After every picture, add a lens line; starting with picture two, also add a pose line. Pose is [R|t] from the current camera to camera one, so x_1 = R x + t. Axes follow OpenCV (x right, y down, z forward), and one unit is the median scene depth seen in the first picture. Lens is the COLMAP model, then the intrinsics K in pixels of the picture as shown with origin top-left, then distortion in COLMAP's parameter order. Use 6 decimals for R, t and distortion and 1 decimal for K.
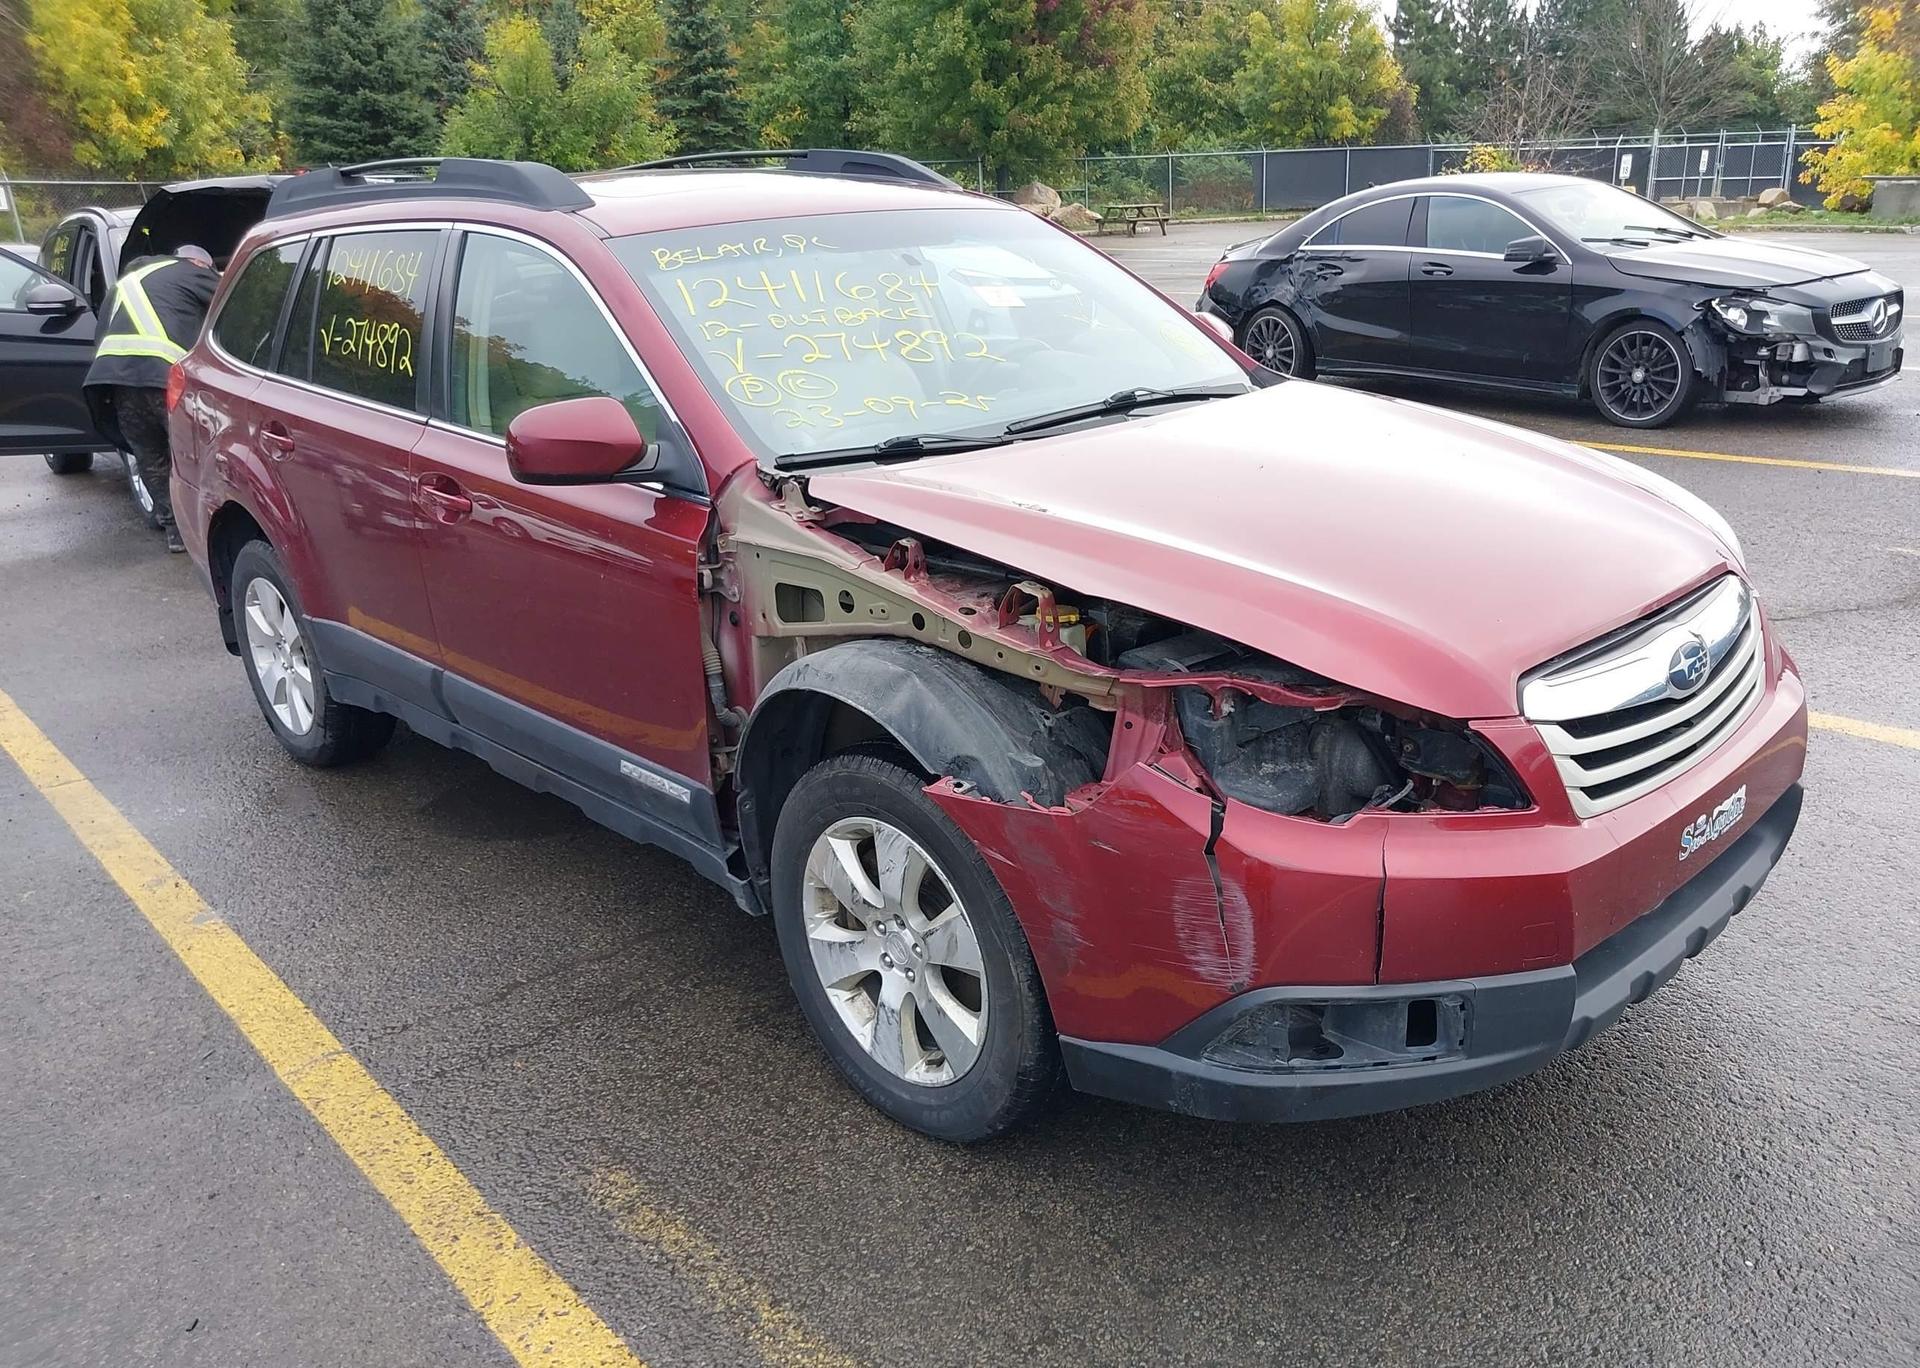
lens RADIAL K [[1501.3, 0, 943.6], [0, 1501.3, 712.8], [0, 0, 1]] dist [0.035596, -0.035783]
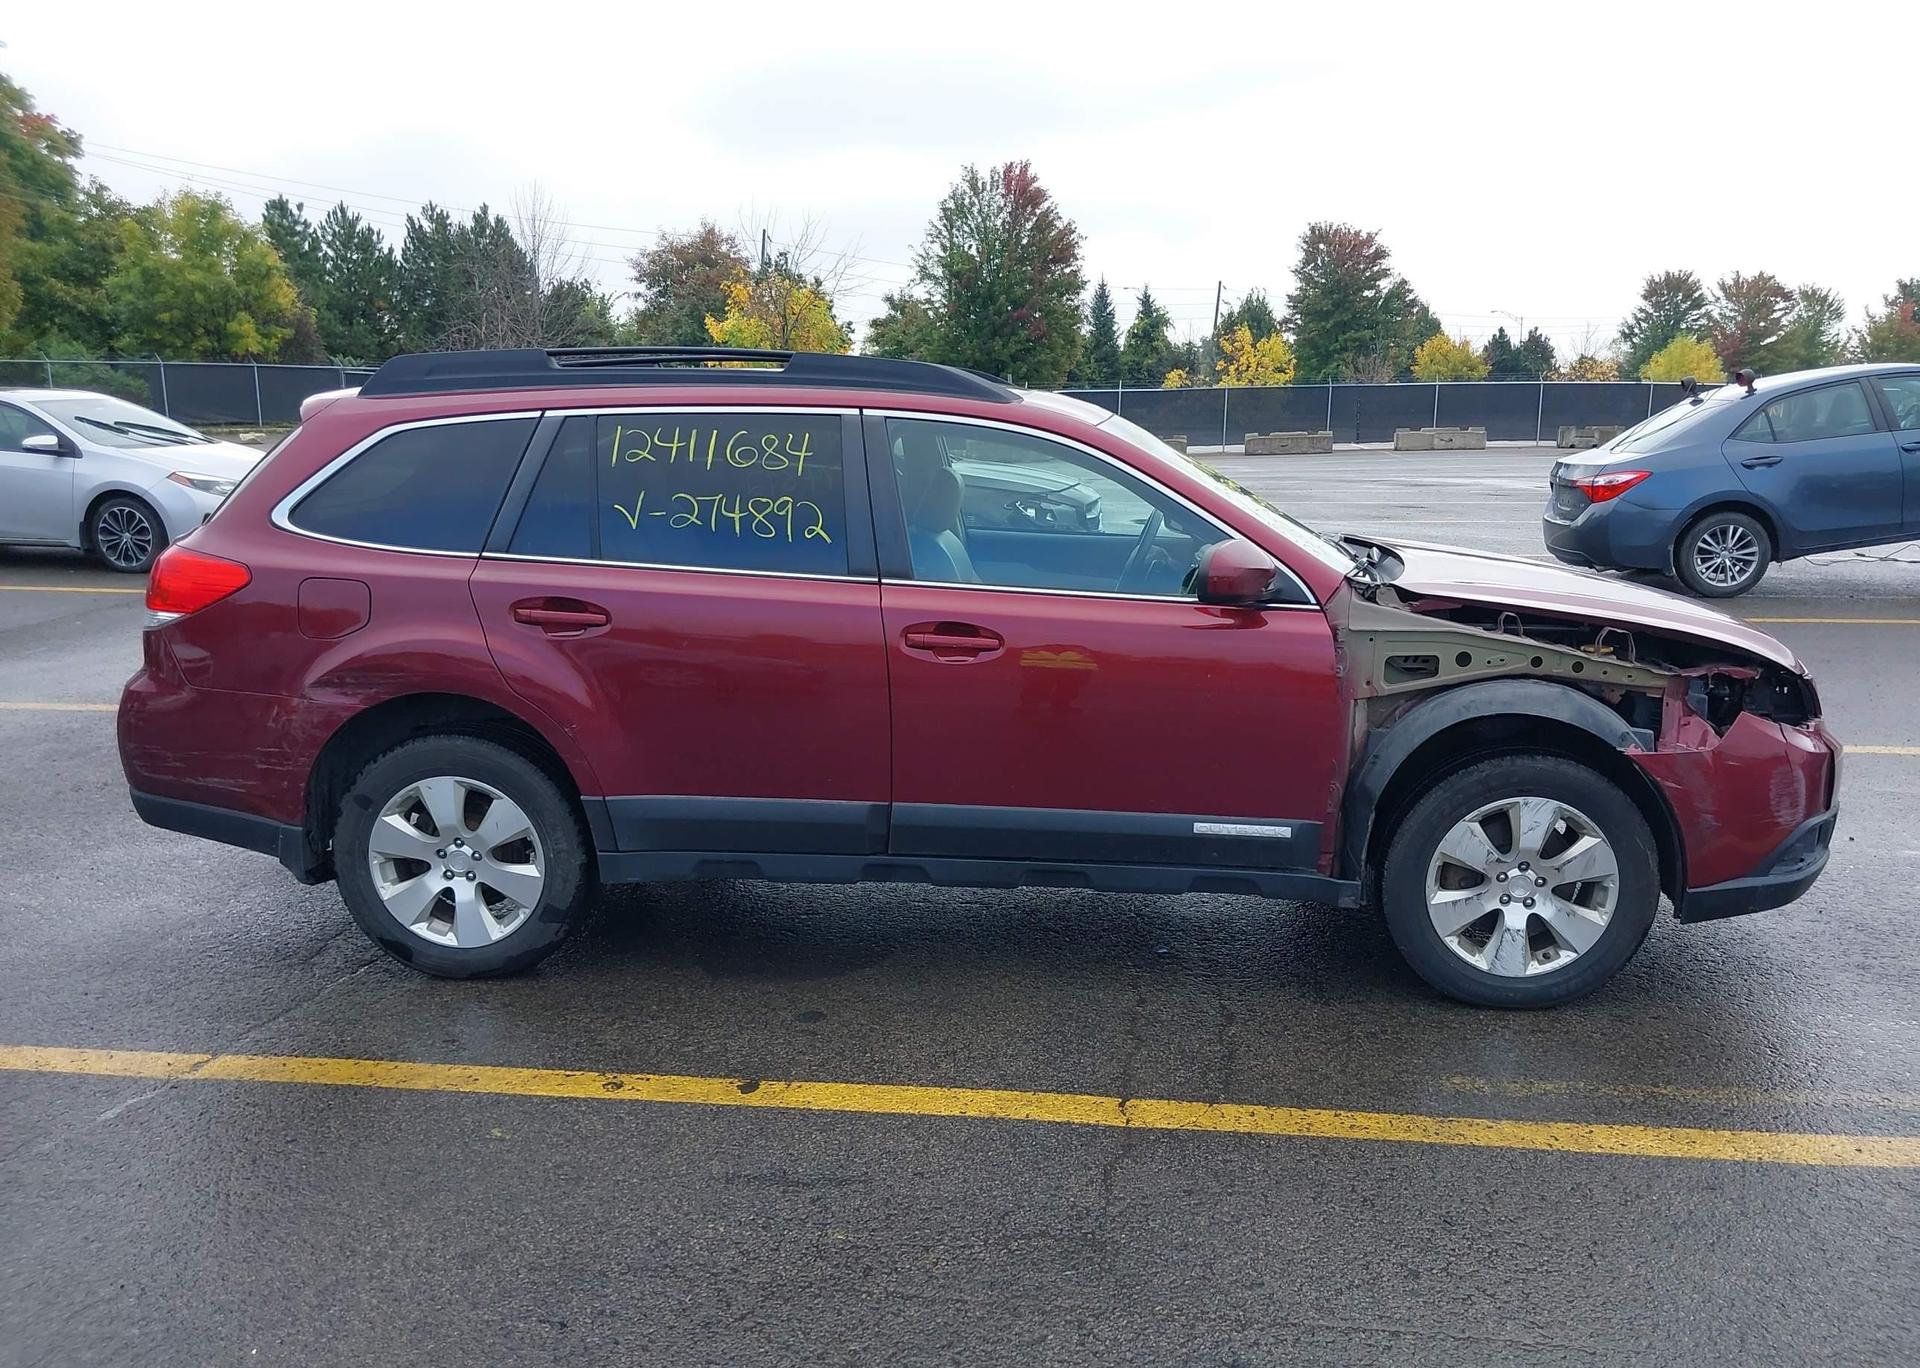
lens RADIAL K [[1501.3, 0, 988.3], [0, 1501.3, 741.1], [0, 0, 1]] dist [0.035596, -0.035783]
pose [[0.740938, -0.108954, 0.662676, -0.970478], [0.188063, 0.980934, -0.048993, -0.007449], [-0.644703, 0.160926, 0.747302, 0.133130]]
